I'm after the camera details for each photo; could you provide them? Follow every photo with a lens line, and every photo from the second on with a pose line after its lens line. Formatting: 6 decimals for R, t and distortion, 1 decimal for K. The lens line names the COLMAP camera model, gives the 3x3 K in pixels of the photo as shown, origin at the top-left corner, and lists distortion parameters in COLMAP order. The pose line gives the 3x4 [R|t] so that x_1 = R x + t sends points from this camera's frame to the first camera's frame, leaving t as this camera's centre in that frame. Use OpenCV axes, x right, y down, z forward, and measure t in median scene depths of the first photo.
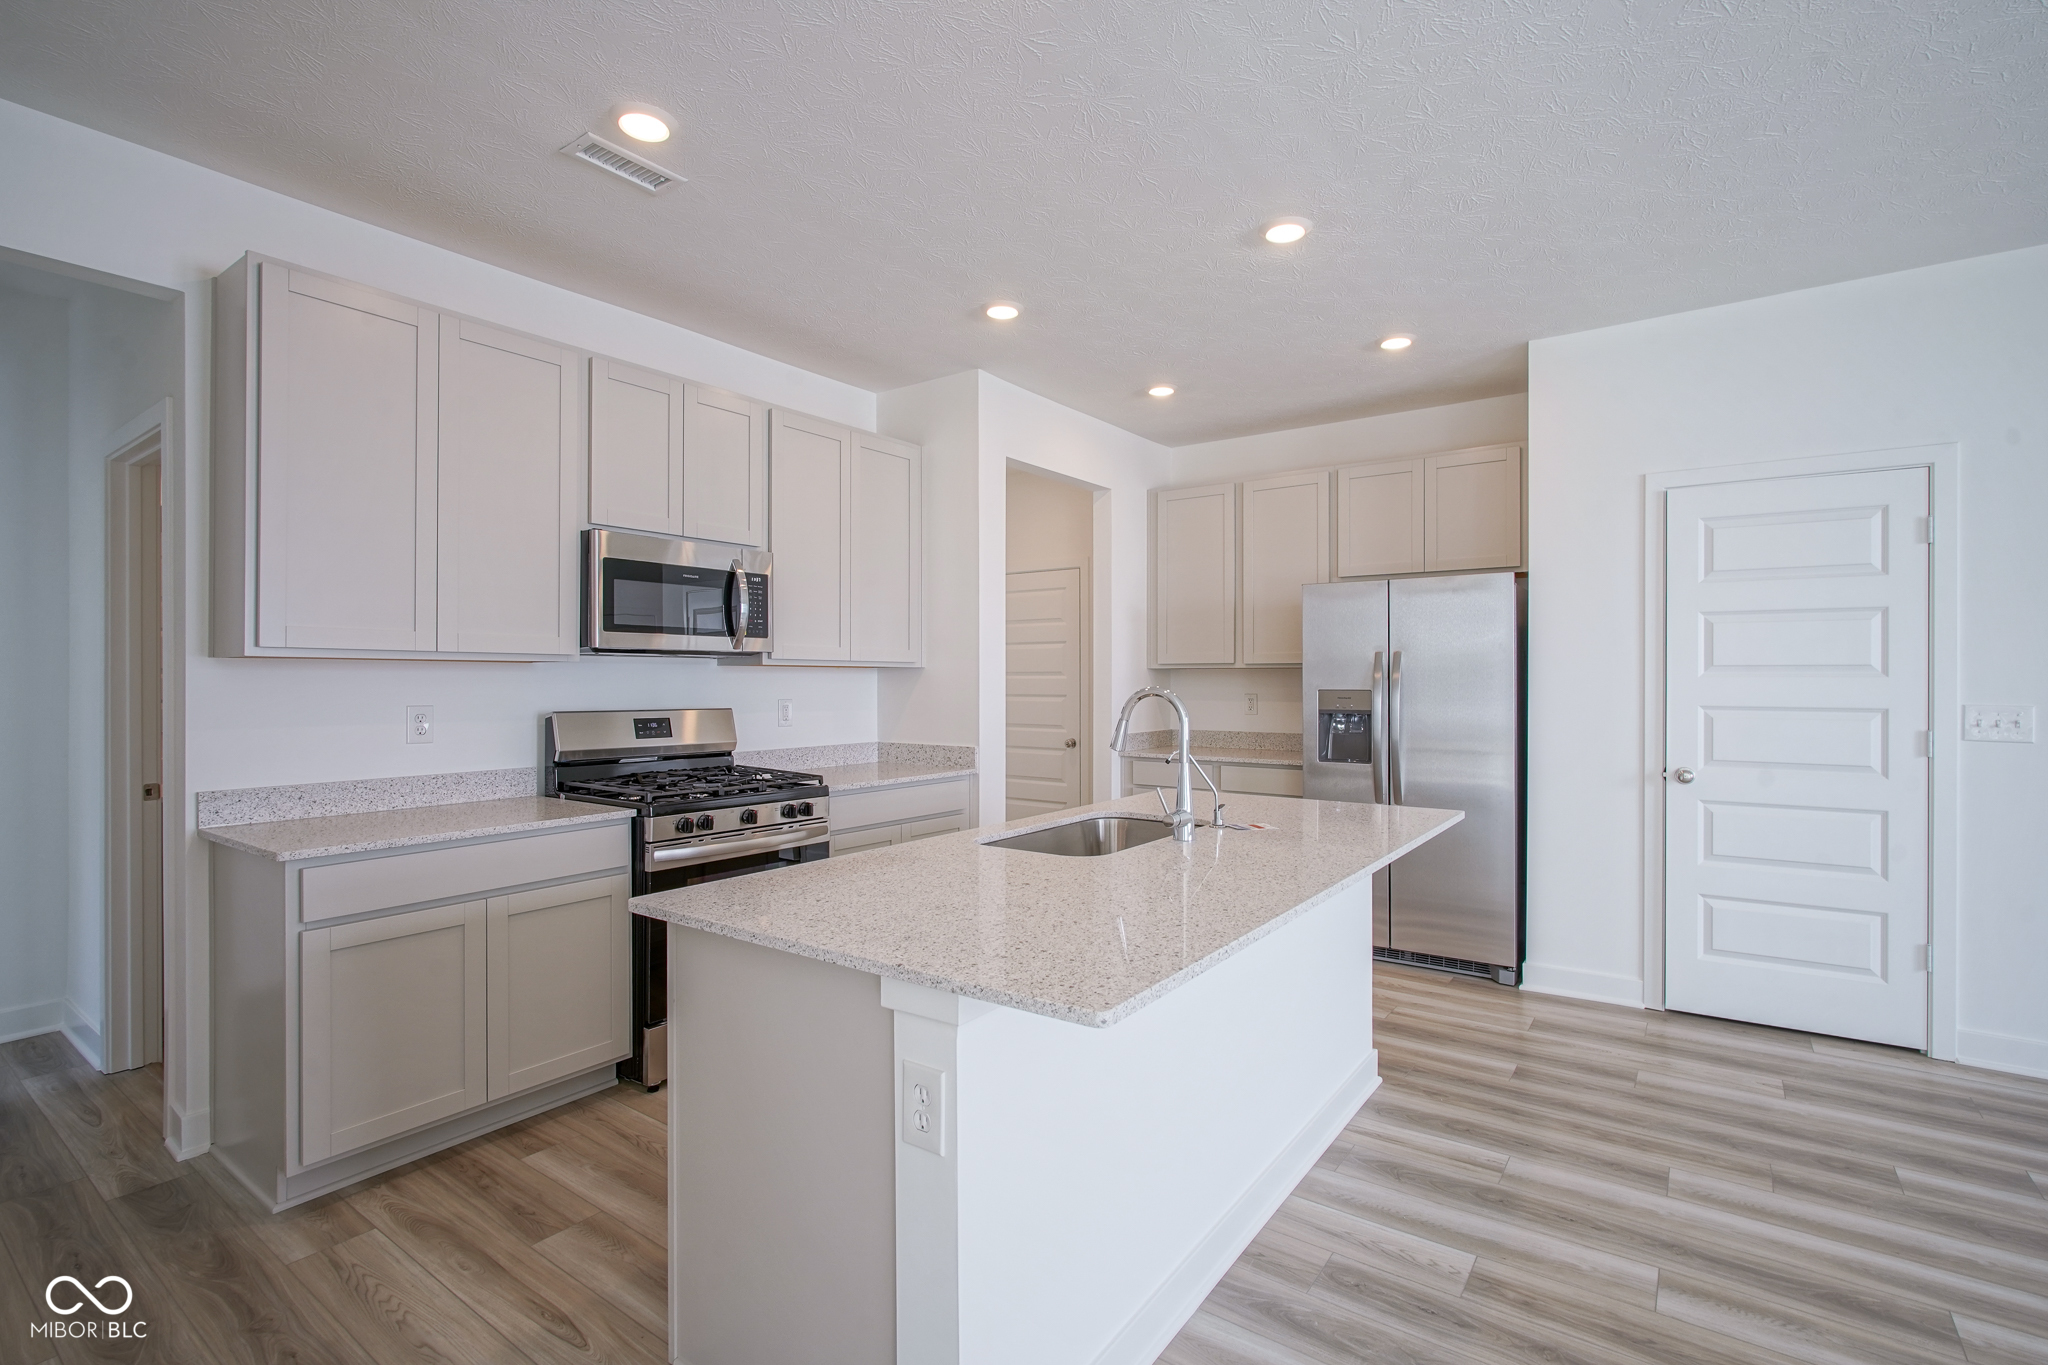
lens RADIAL K [[945.7, 0, 1009.1], [0, 945.7, 679.0], [0, 0, 1]] dist [-0.004414, -0.000197]
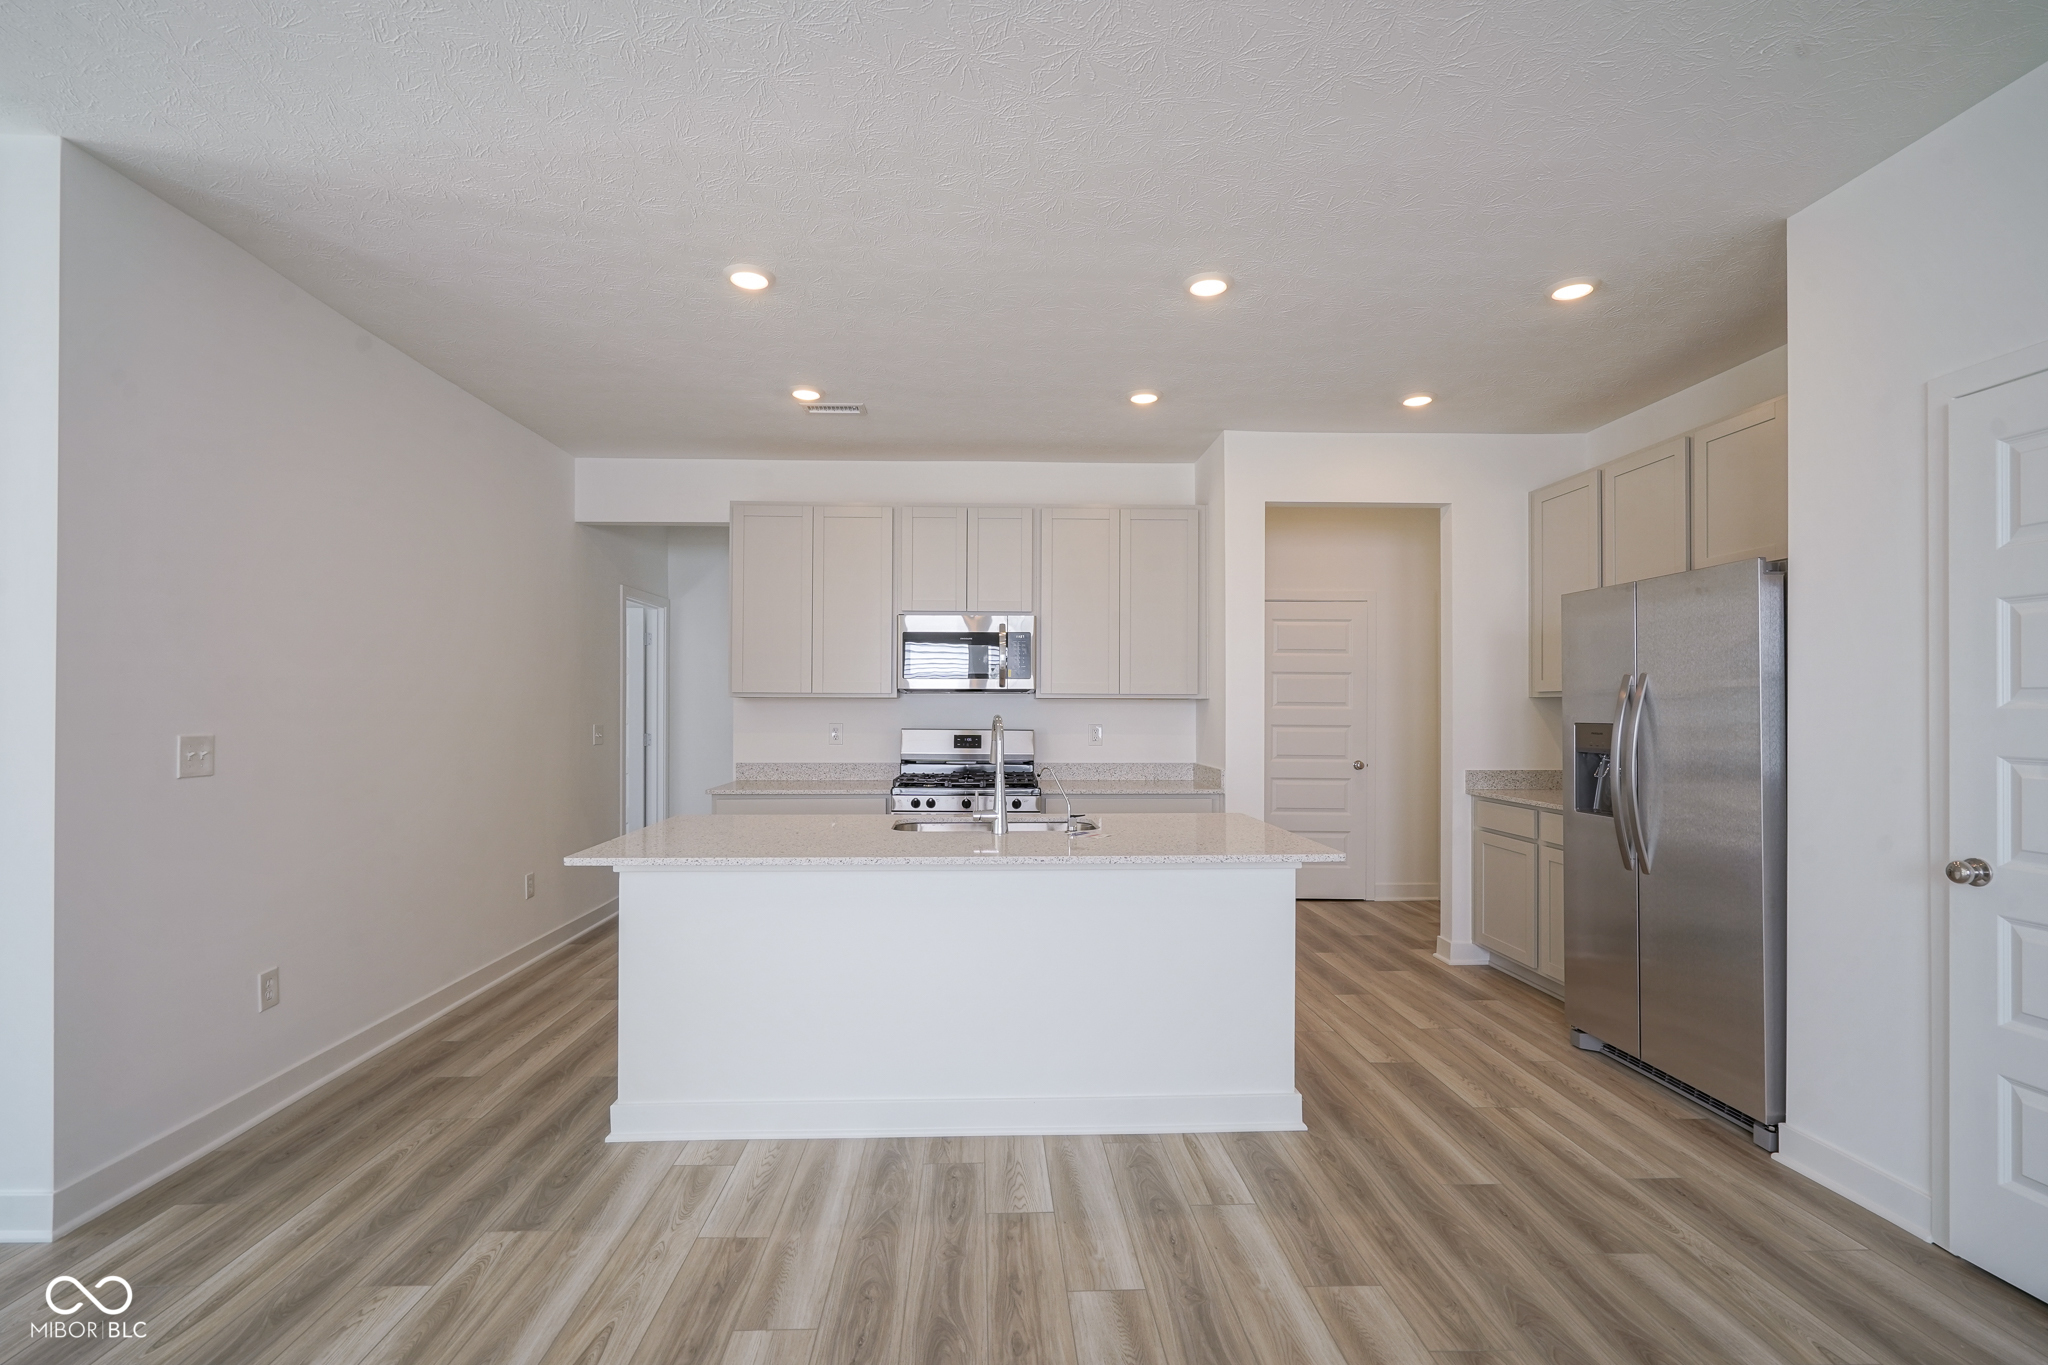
lens RADIAL K [[930.1, 0, 1005.5], [0, 930.1, 701.2], [0, 0, 1]] dist [-0.000636, -0.000057]
pose [[0.620954, -0.004224, -0.783836, 0.796211], [-0.002102, 0.999973, -0.007054, -0.000612], [0.783844, 0.006028, 0.620928, 0.146476]]
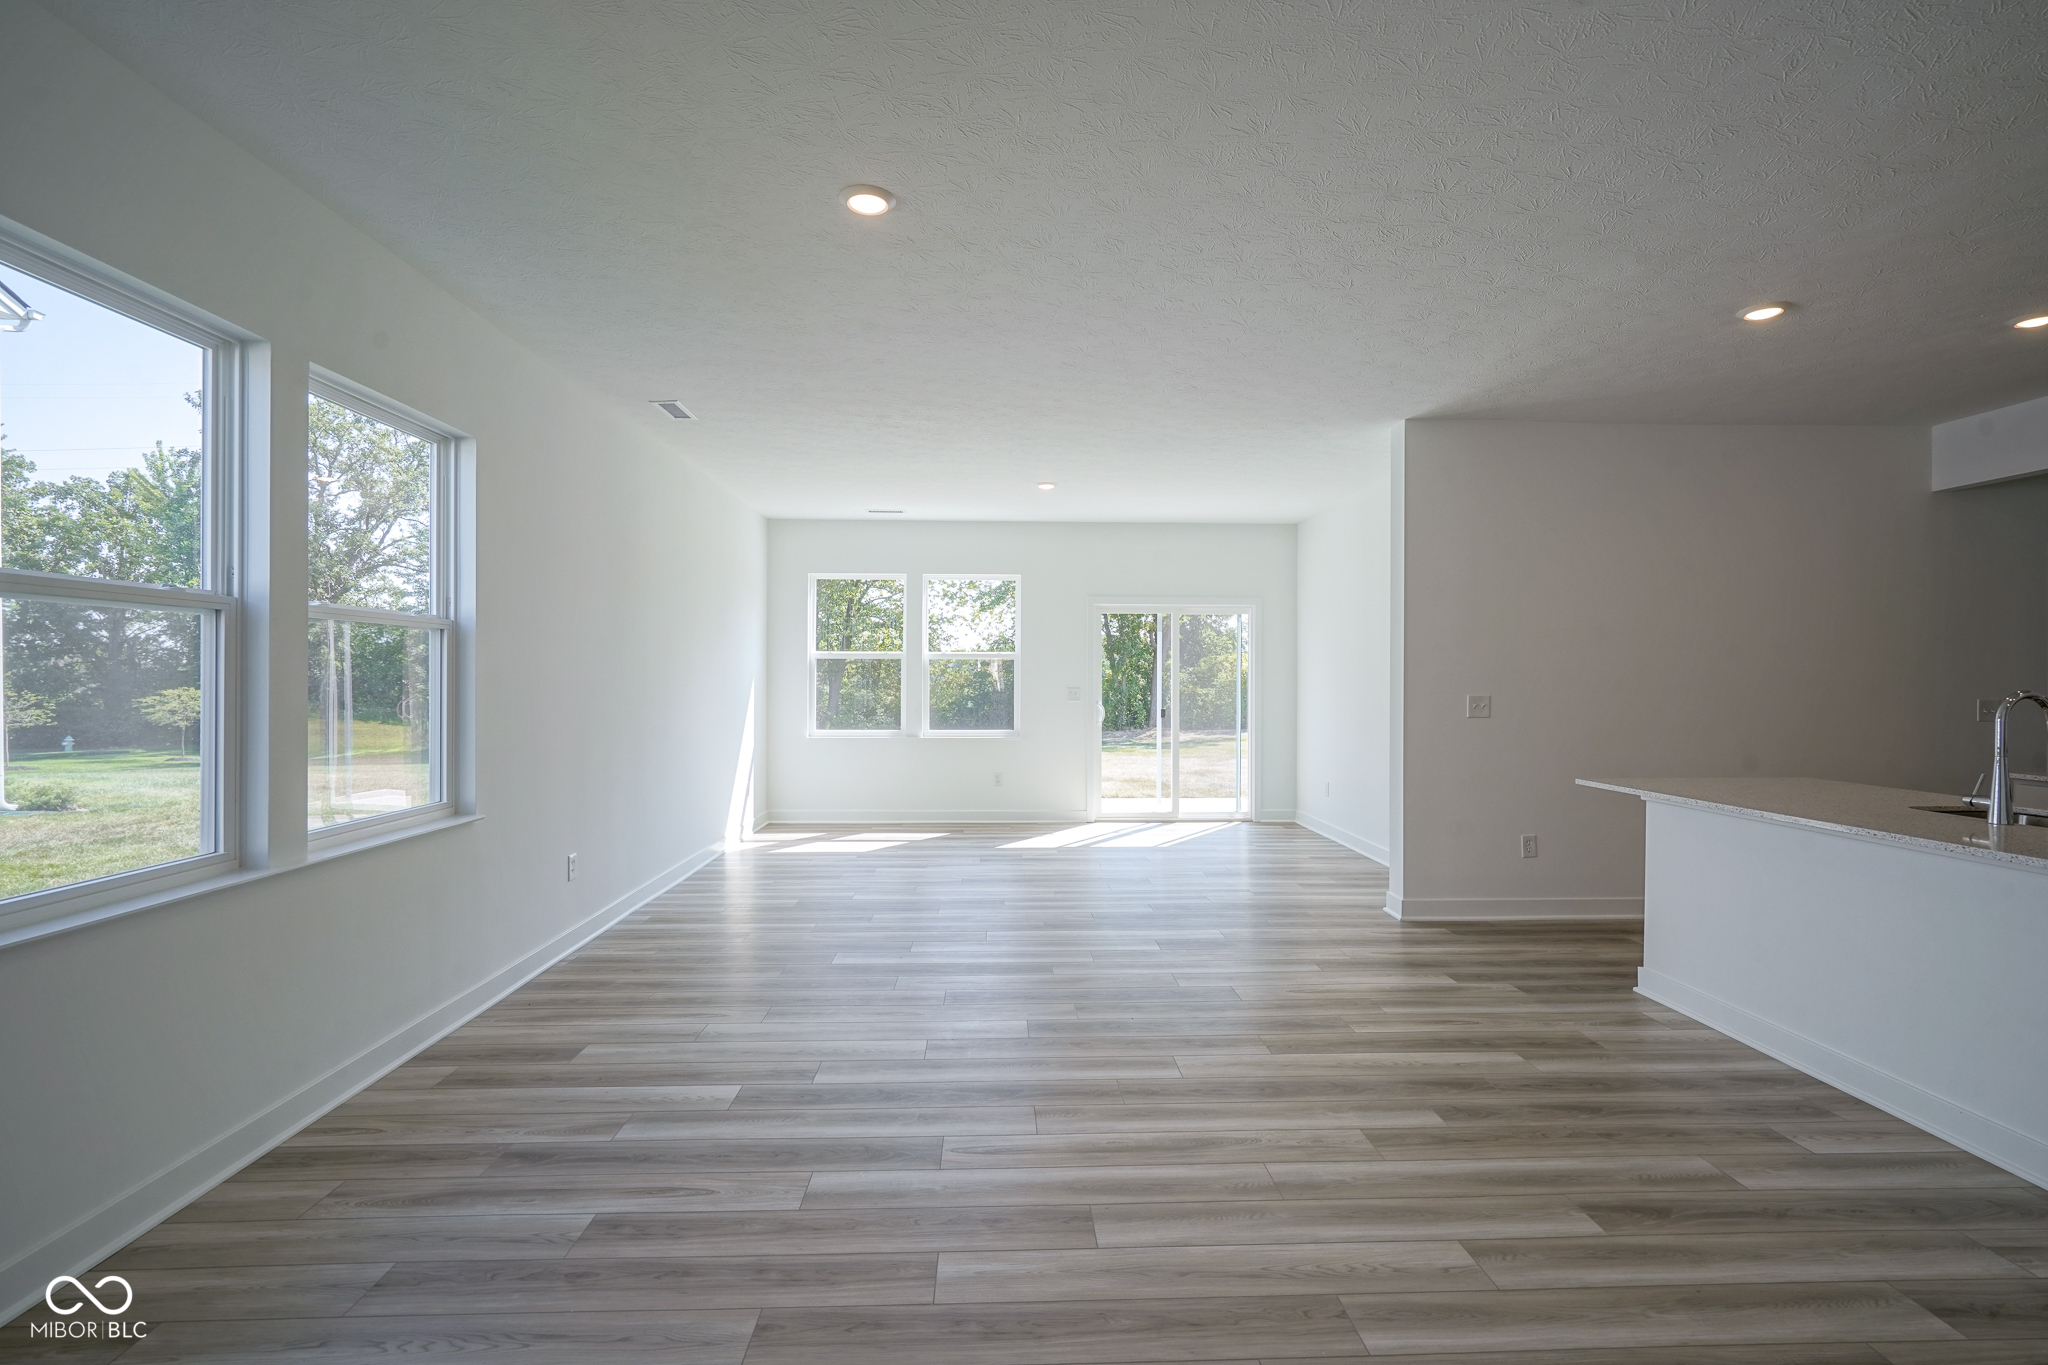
lens RADIAL K [[921.0, 0, 1037.4], [0, 921.0, 680.6], [0, 0, 1]] dist [-0.010311, 0.000106]
pose [[-0.774363, -0.000465, -0.632741, 1.196382], [-0.003559, 0.999987, 0.003621, -0.001913], [0.632731, 0.005056, -0.774355, 0.752480]]
